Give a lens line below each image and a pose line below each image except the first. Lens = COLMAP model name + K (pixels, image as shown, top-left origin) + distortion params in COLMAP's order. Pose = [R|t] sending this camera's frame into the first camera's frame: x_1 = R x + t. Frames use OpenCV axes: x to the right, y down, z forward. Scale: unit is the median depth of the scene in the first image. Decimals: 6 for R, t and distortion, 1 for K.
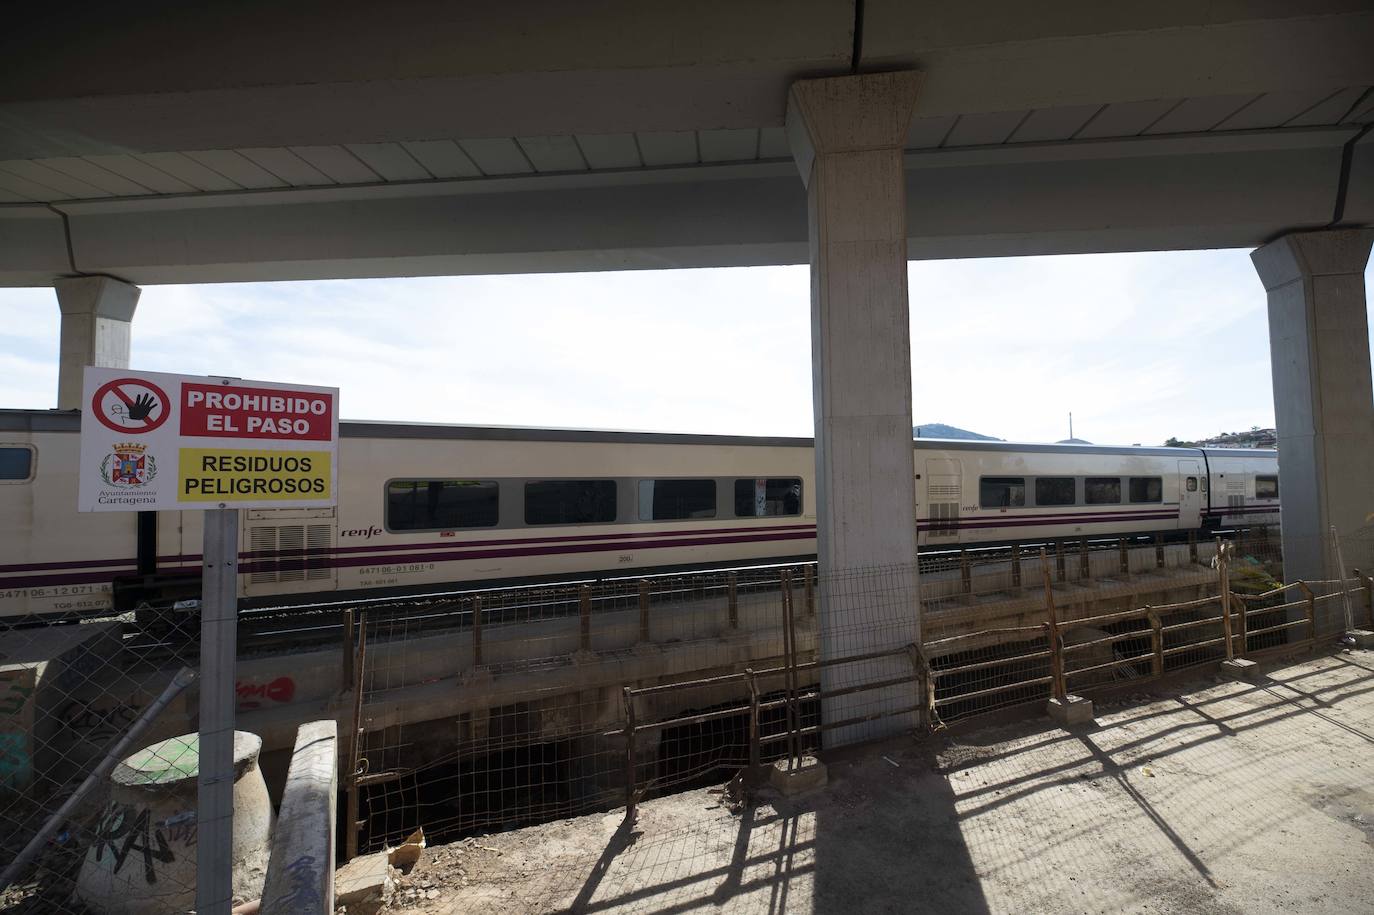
lens RADIAL K [[551.9, 0, 688.1], [0, 551.9, 461.3], [0, 0, 1]] dist [0.000734, -0.003078]
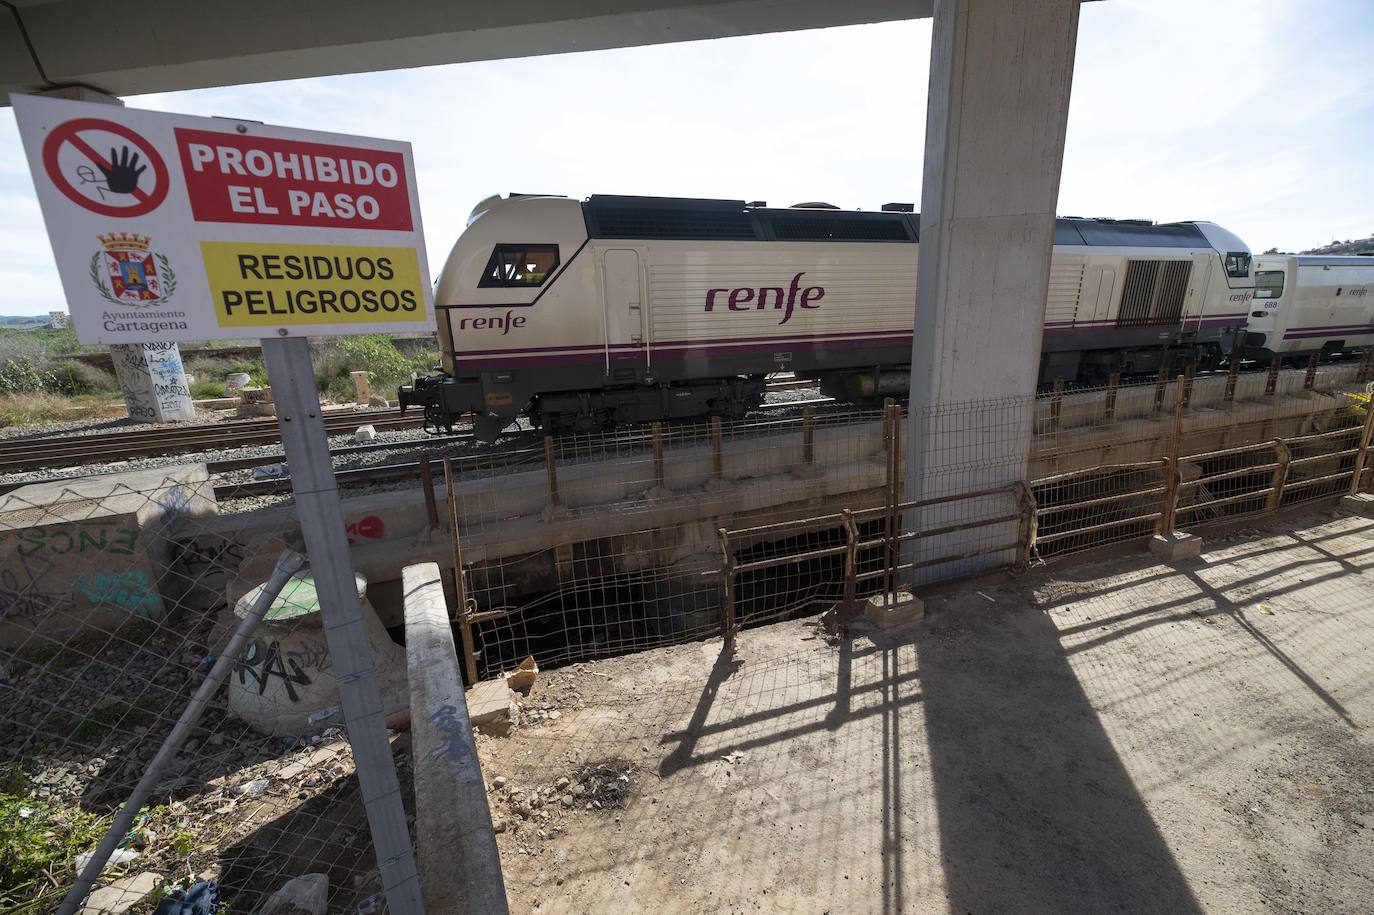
lens RADIAL K [[551.9, 0, 686.7], [0, 551.9, 462.1], [0, 0, 1]] dist [0.000734, -0.003078]
pose [[0.997943, -0.006836, -0.063744, -0.130323], [0.025377, 0.955206, 0.294851, 0.019338], [0.058873, -0.295862, 0.953415, 0.141782]]
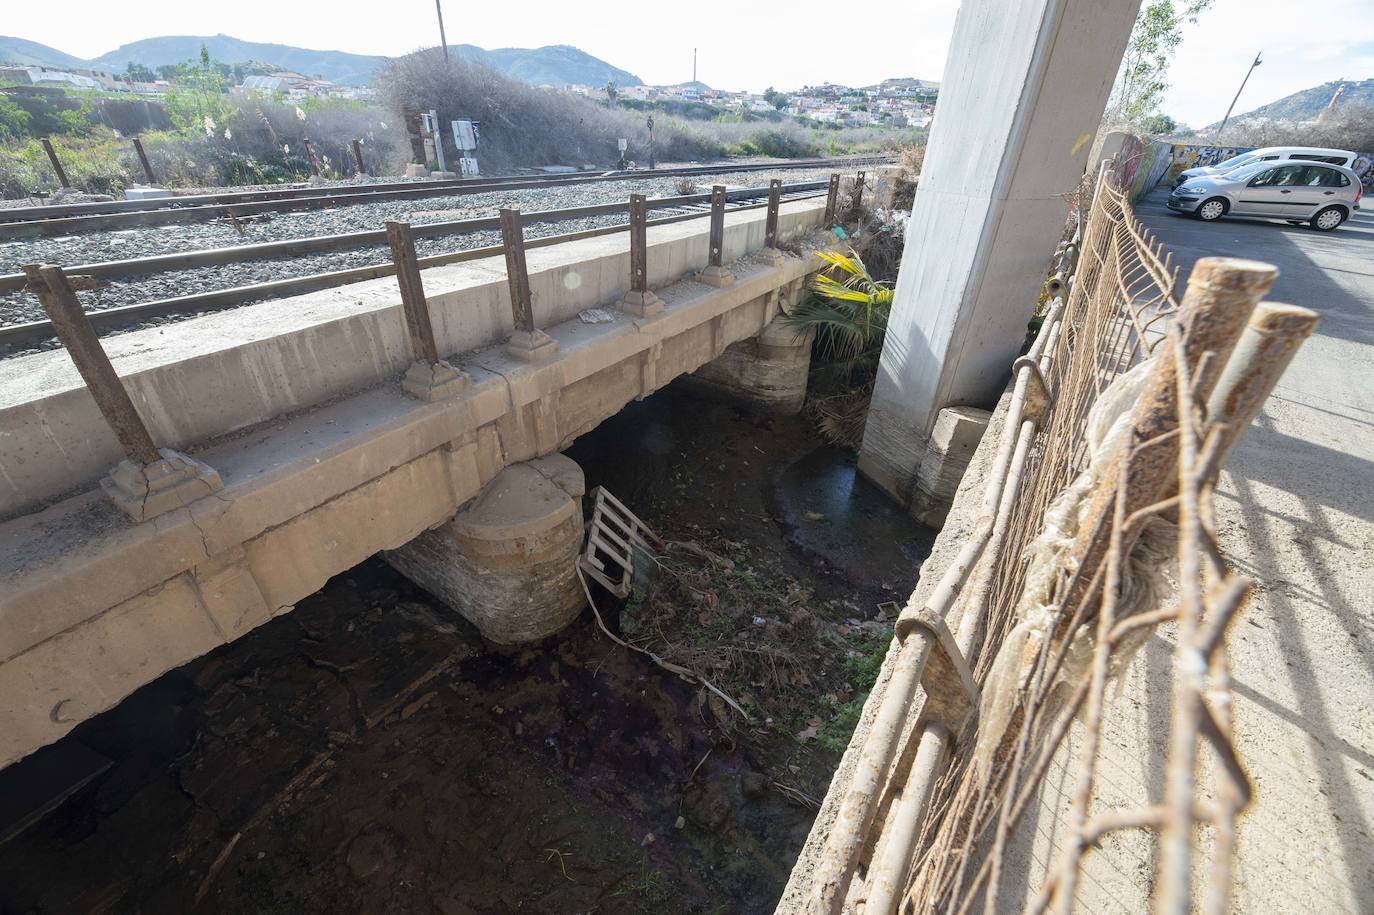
lens RADIAL K [[551.9, 0, 686.4], [0, 551.9, 461.3], [0, 0, 1]] dist [0.000734, -0.003078]
pose [[0.824557, -0.255965, 0.504566, 0.596188], [-0.069106, 0.839567, 0.538843, 0.109646], [-0.561542, -0.479175, 0.674583, 0.829610]]
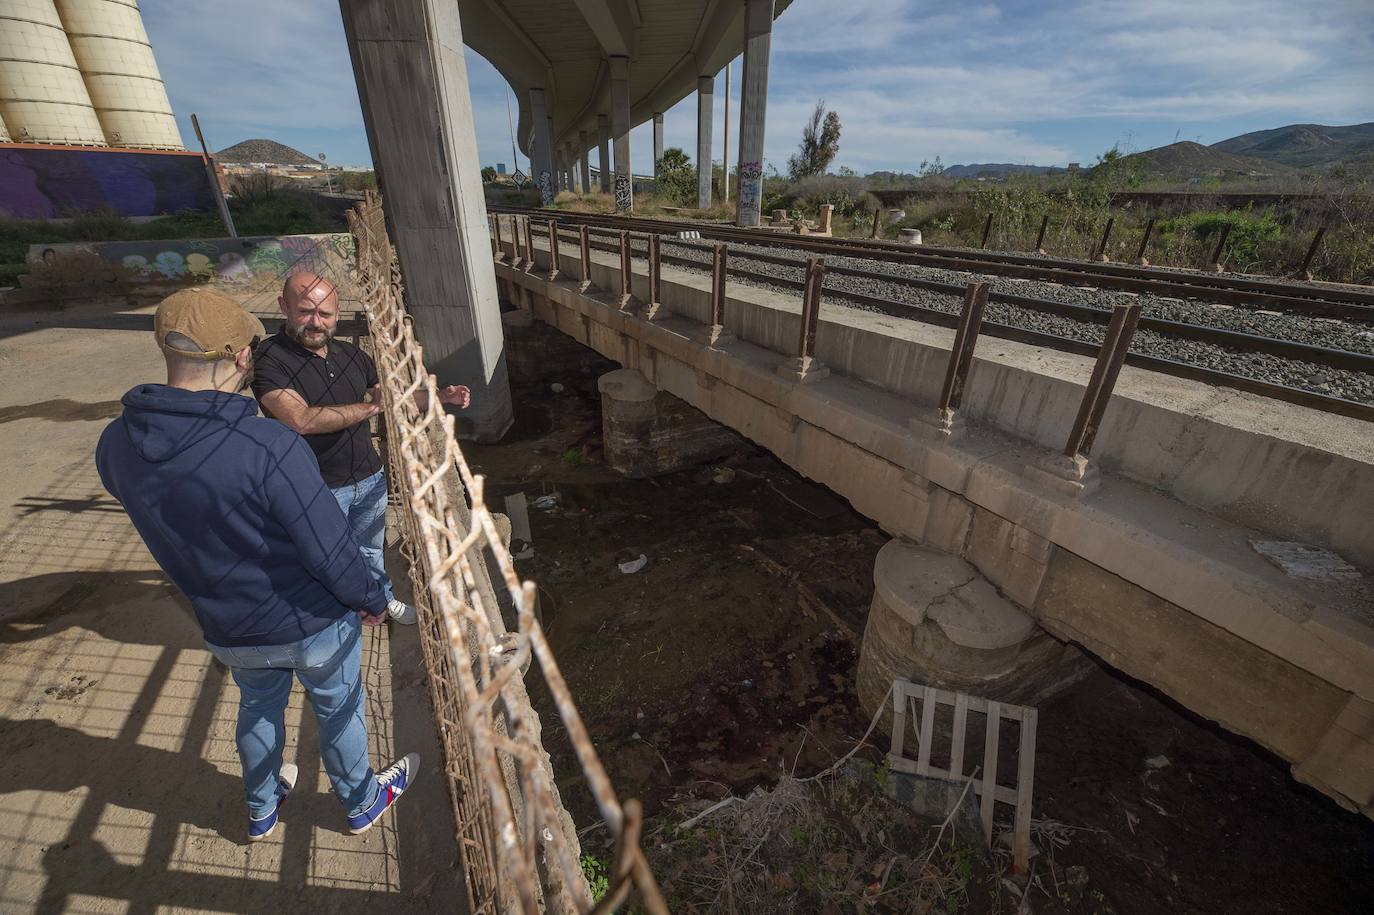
lens RADIAL K [[551.9, 0, 683.0], [0, 551.9, 456.5], [0, 0, 1]] dist [0.000734, -0.003078]
pose [[0.091783, 0.447520, -0.889552, 0.961289], [0.039897, 0.890952, 0.452341, 0.108189], [0.994979, -0.077007, 0.063919, 0.970099]]
